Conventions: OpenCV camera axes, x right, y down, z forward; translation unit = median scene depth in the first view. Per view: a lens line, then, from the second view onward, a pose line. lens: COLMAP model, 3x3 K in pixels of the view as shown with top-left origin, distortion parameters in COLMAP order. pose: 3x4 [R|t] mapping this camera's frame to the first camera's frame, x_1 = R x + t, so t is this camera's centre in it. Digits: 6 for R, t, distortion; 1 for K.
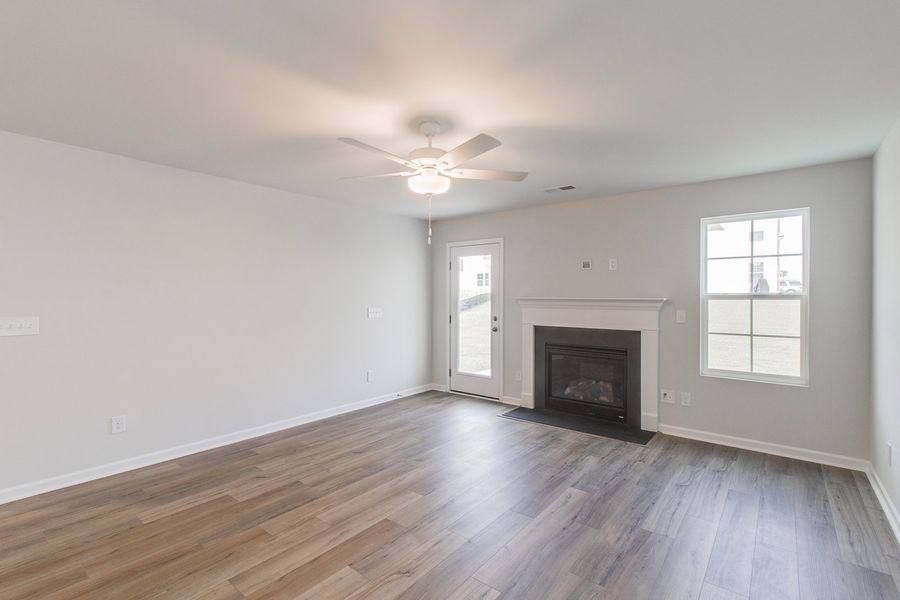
lens RADIAL K [[417.8, 0, 442.3], [0, 417.8, 304.5], [0, 0, 1]] dist [-0.000124, 0.002889]
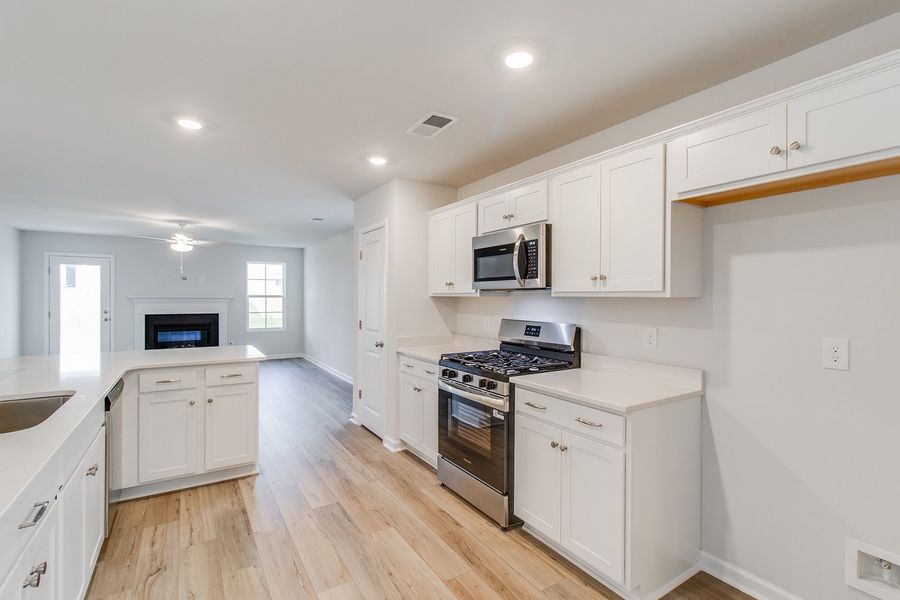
lens RADIAL K [[417.8, 0, 451.9], [0, 417.8, 297.2], [0, 0, 1]] dist [-0.000124, 0.002889]
pose [[0.305443, -0.000321, 0.952210, -1.094135], [0.019319, 0.999796, -0.005861, 0.019703], [-0.952014, 0.020186, 0.305387, -0.673069]]
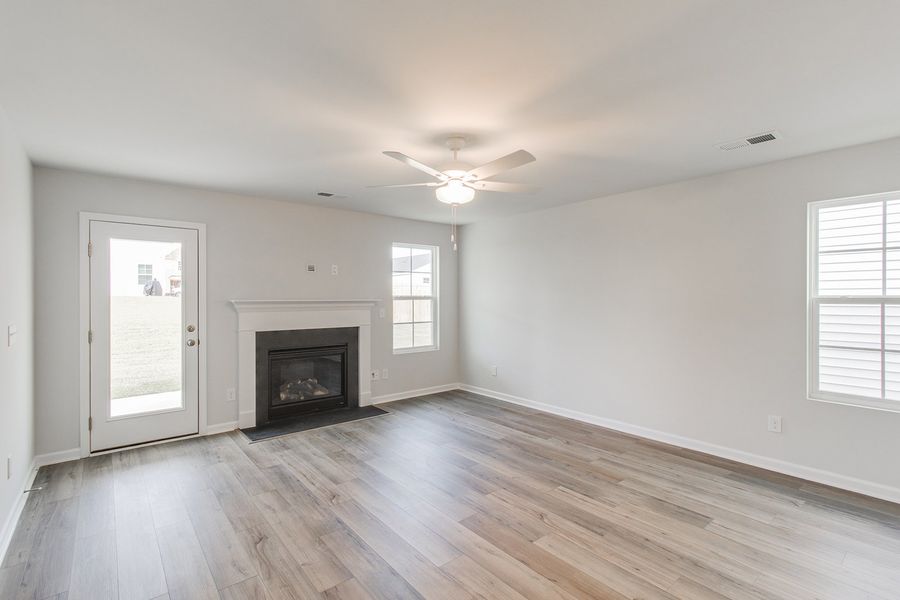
lens RADIAL K [[417.8, 0, 456.4], [0, 417.8, 304.2], [0, 0, 1]] dist [-0.000124, 0.002889]
pose [[0.192410, -0.016745, 0.981172, -0.675759], [0.027586, 0.999552, 0.011649, -0.007879], [-0.980927, 0.024825, 0.192786, 0.494456]]
